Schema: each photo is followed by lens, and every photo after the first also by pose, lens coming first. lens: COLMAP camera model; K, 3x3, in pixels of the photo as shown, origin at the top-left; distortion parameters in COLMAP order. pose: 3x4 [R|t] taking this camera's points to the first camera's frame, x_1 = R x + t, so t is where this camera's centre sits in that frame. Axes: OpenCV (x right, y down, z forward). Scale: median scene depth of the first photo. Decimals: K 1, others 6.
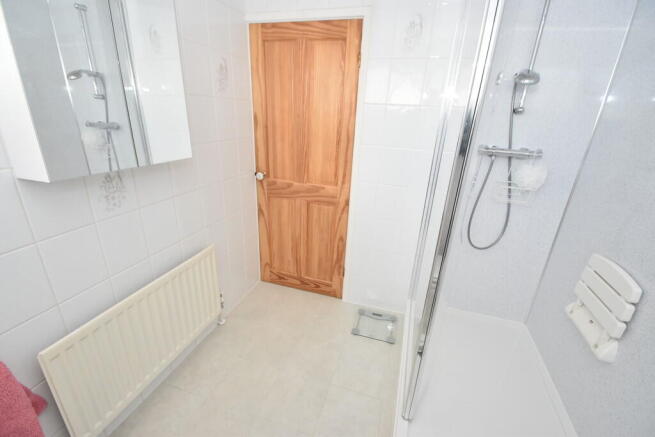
lens RADIAL K [[283.8, 0, 327.2], [0, 283.8, 222.0], [0, 0, 1]] dist [-0.022598, -0.003943]
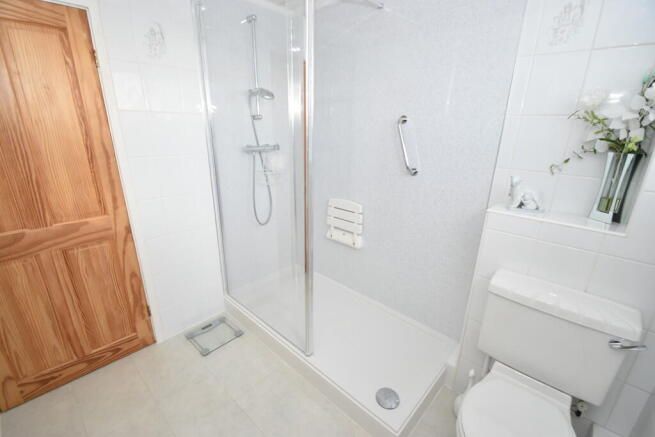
lens RADIAL K [[283.8, 0, 330.9], [0, 283.8, 217.2], [0, 0, 1]] dist [-0.022598, -0.003943]
pose [[0.411169, -0.306052, 0.858646, -0.369812], [0.323096, 0.929729, 0.176671, -0.055148], [-0.852378, 0.204783, 0.481160, 0.101555]]
